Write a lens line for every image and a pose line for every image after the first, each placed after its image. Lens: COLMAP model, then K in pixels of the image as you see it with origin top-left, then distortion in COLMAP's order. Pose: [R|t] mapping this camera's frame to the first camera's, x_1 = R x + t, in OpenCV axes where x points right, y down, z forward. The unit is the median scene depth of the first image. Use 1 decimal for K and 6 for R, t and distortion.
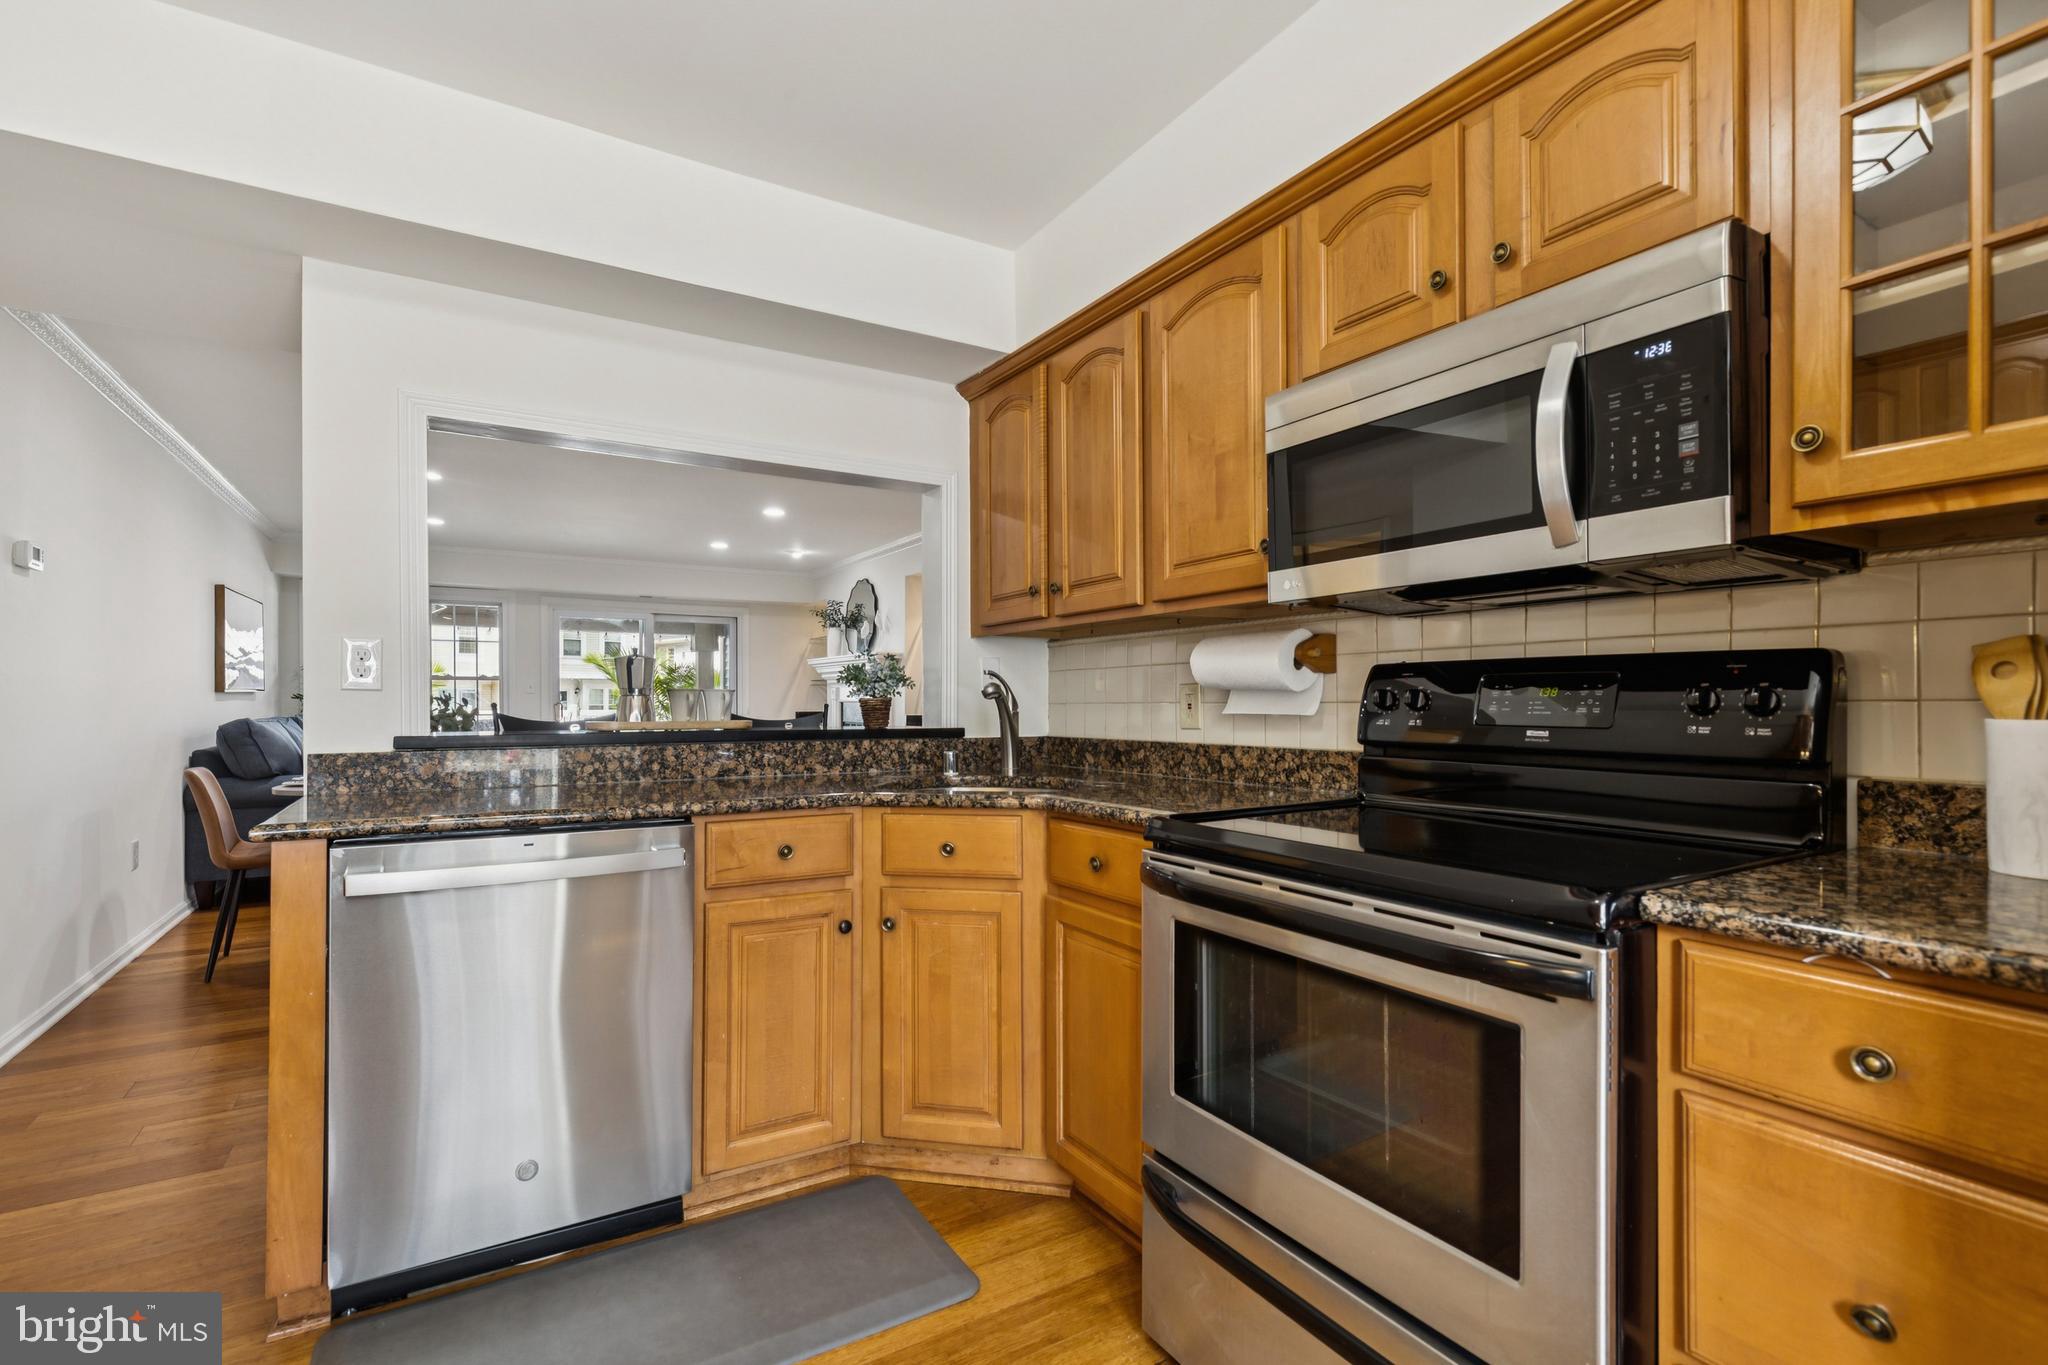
lens RADIAL K [[928.7, 0, 1023.9], [0, 928.7, 696.3], [0, 0, 1]] dist [0.008201, -0.000357]
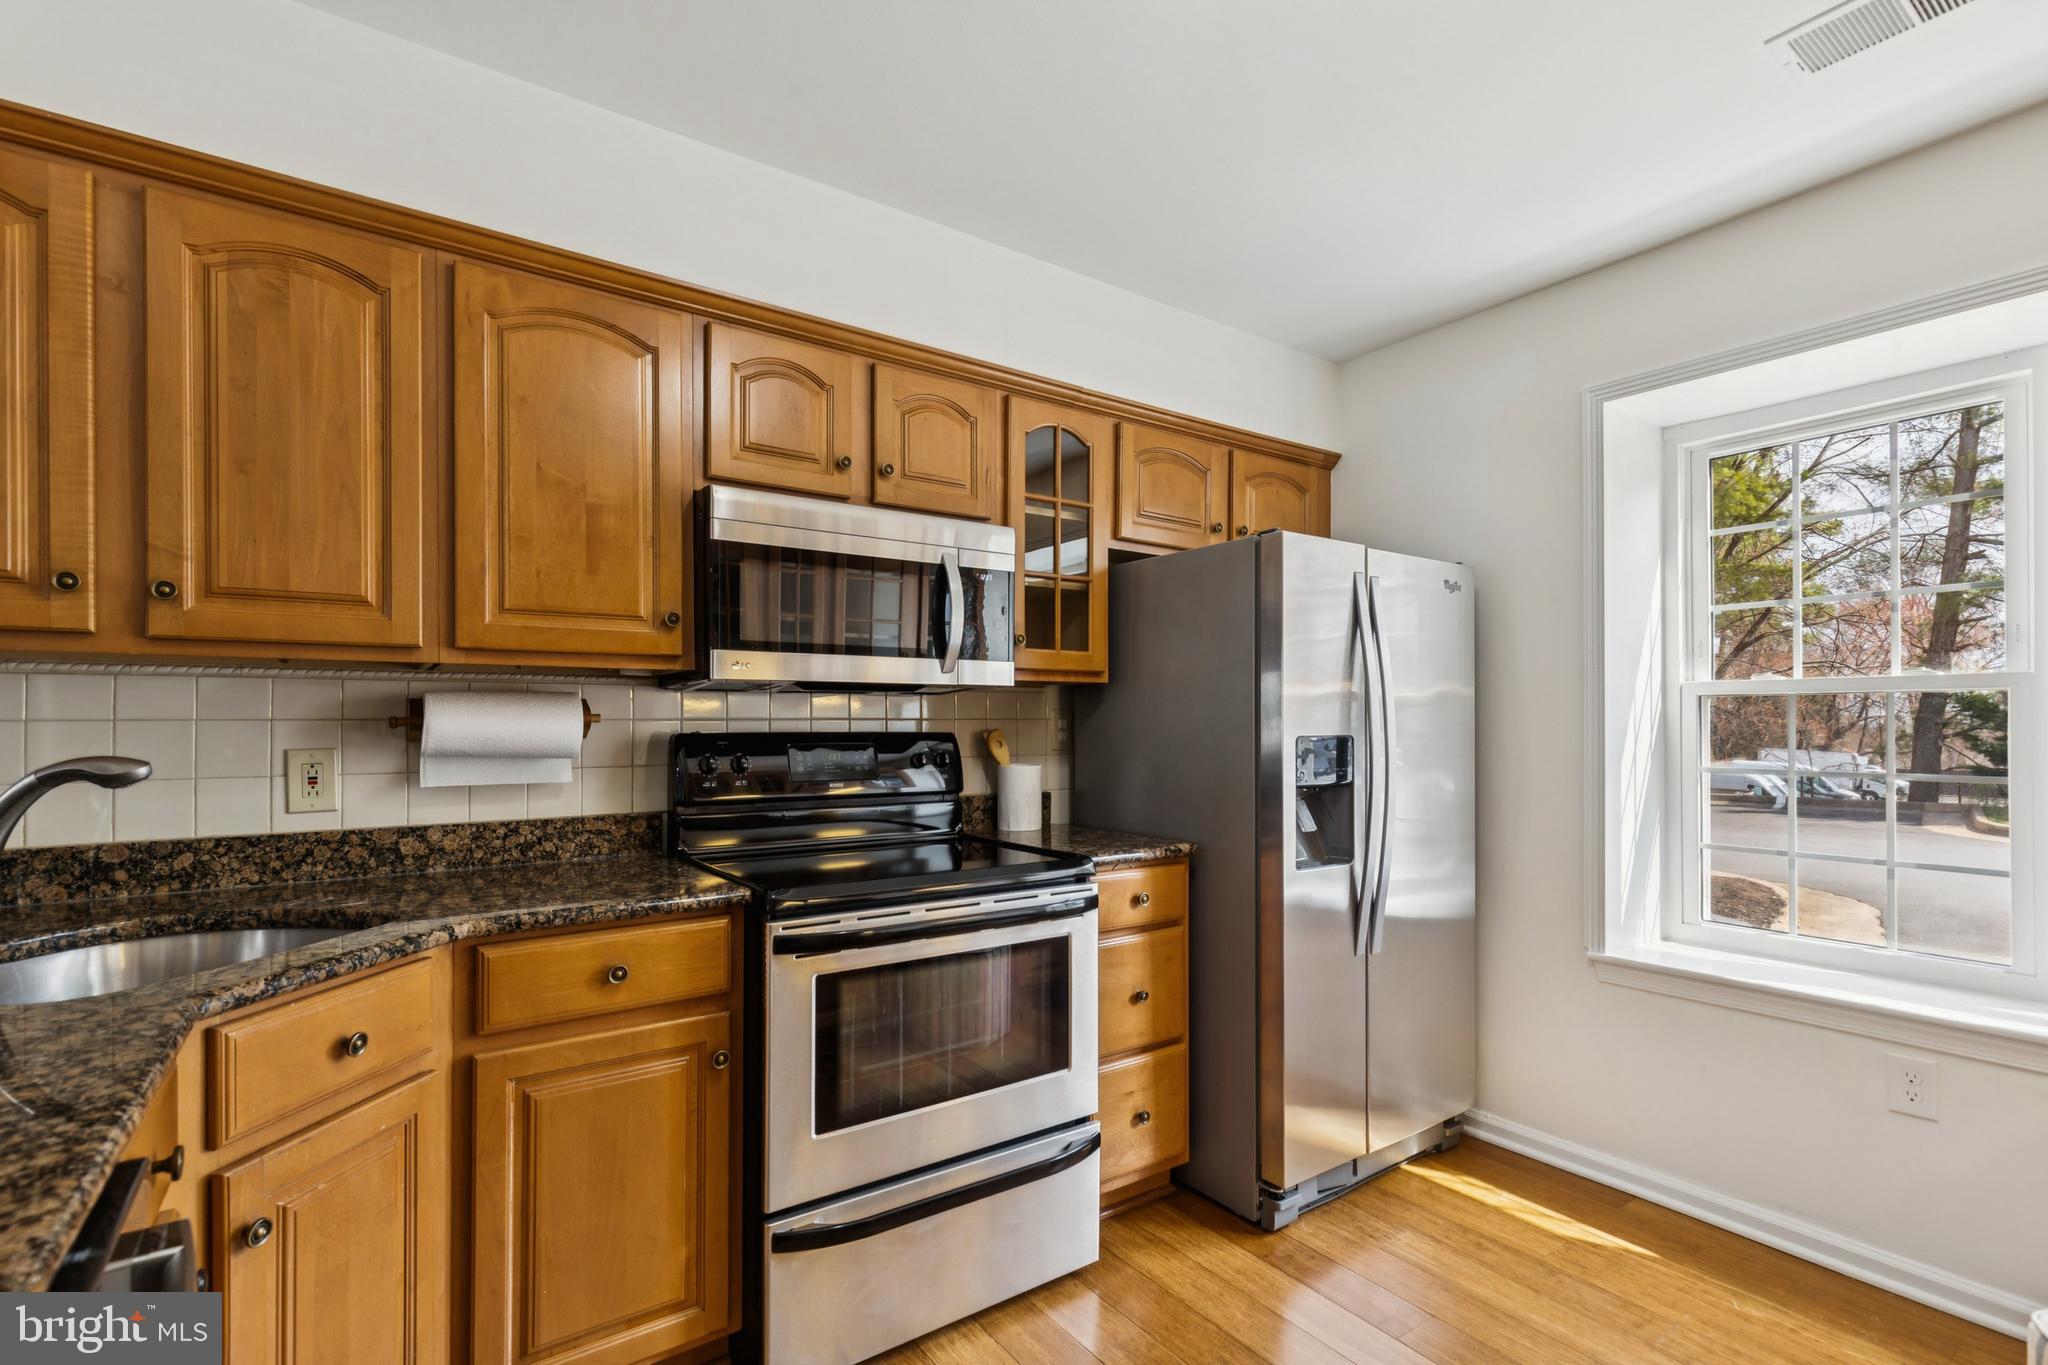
lens RADIAL K [[928.7, 0, 995.3], [0, 928.7, 716.8], [0, 0, 1]] dist [0.008201, -0.000357]
pose [[-0.043999, 0.014329, 0.998929, -0.651723], [-0.001817, 0.999894, -0.014423, -0.033514], [-0.999030, -0.002449, -0.043969, 0.579314]]
